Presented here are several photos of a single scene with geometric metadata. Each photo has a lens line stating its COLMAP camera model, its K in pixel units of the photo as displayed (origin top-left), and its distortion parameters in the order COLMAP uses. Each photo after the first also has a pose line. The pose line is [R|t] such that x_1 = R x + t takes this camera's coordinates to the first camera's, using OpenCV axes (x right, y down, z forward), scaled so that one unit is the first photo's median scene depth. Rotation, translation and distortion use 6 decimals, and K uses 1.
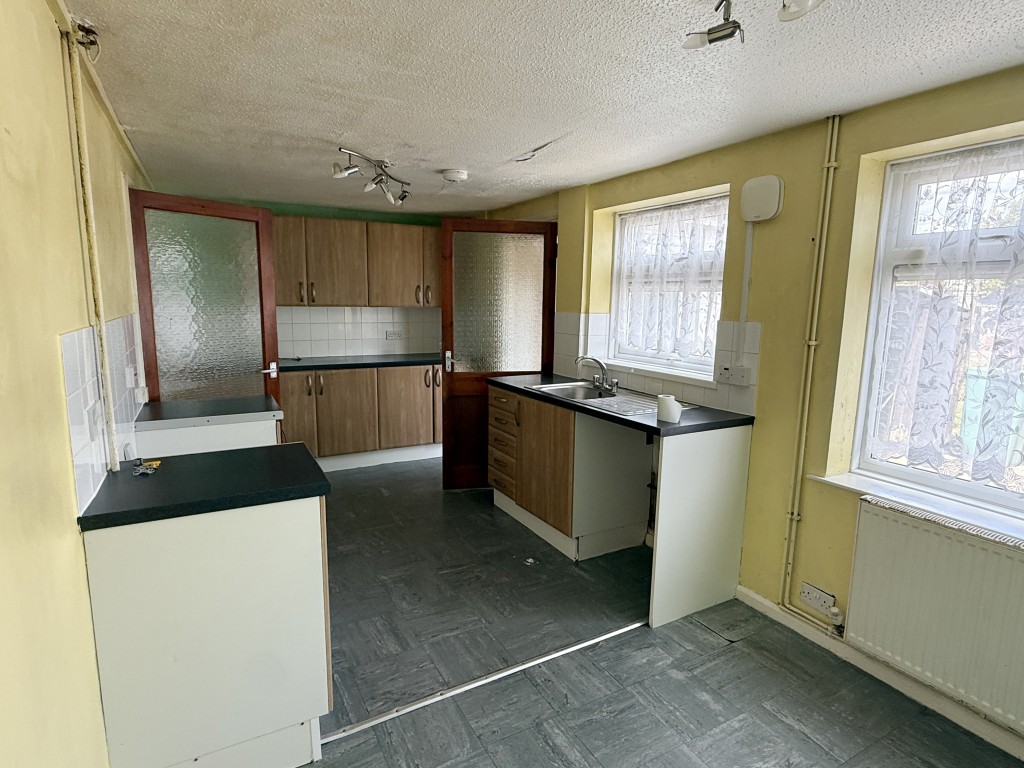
lens RADIAL K [[545.5, 0, 507.2], [0, 545.5, 384.3], [0, 0, 1]] dist [0.000803, 0.000746]
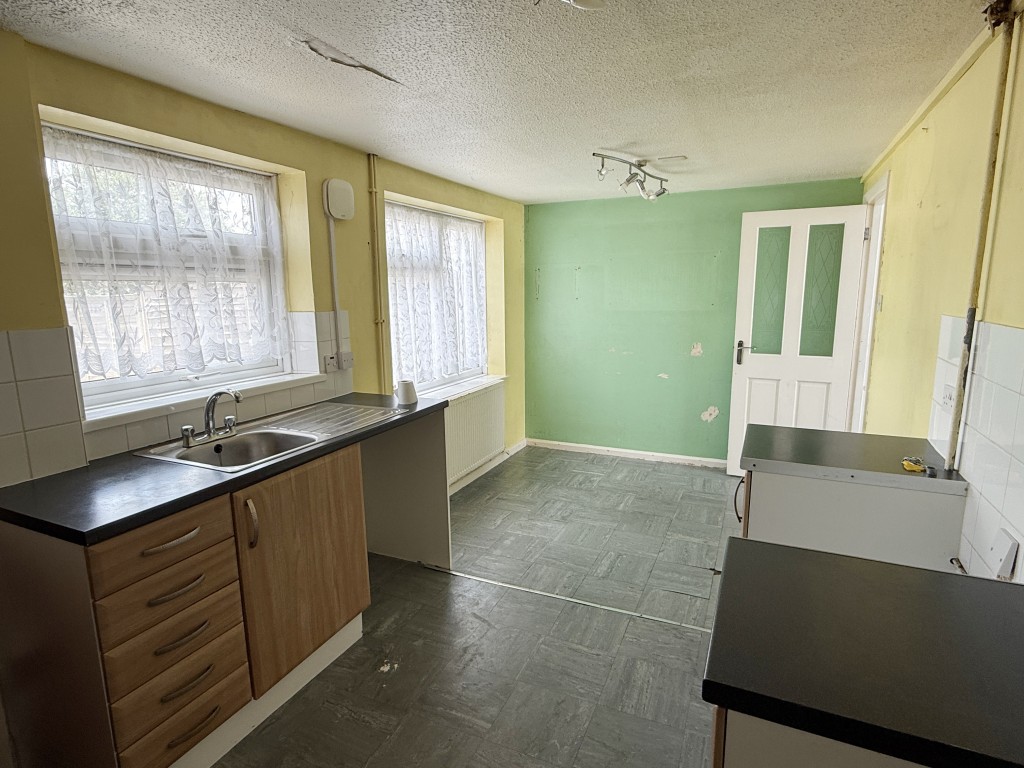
lens RADIAL K [[545.5, 0, 507.2], [0, 545.5, 384.3], [0, 0, 1]] dist [0.000803, 0.000746]
pose [[-0.583988, -0.148562, 0.798052, -0.695632], [0.129611, 0.953434, 0.272333, -0.244169], [-0.801348, 0.262476, -0.537538, 1.453899]]
